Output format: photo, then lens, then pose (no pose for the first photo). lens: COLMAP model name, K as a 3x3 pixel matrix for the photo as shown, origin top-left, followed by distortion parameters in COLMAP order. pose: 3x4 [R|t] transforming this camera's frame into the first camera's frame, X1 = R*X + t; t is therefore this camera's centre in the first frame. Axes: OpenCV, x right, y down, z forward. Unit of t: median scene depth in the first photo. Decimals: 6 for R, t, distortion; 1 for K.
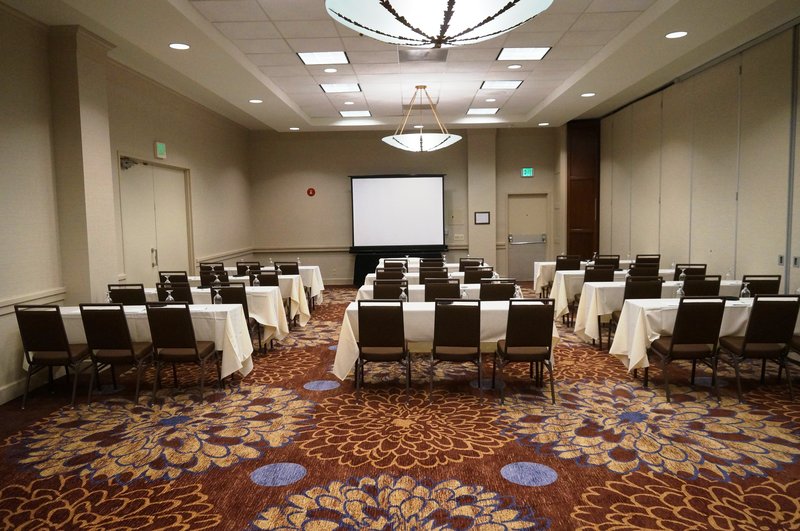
lens RADIAL K [[590.3, 0, 400.4], [0, 590.3, 270.5], [0, 0, 1]] dist [-0.013257, 0.012693]
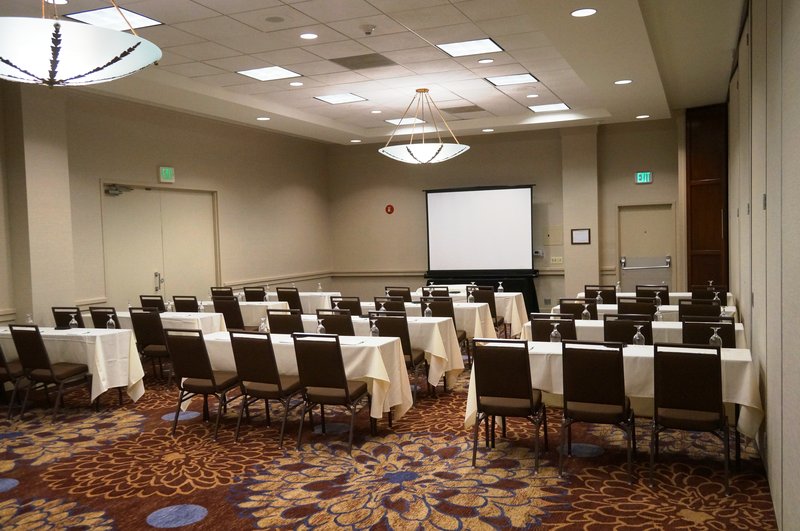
lens RADIAL K [[714.6, 0, 399.2], [0, 714.6, 256.8], [0, 0, 1]] dist [0.032848, -0.011858]
pose [[0.933485, -0.000843, -0.358616, 0.601574], [-0.020187, 0.998288, -0.054893, -0.008234], [0.358048, 0.058481, 0.931870, 0.017260]]
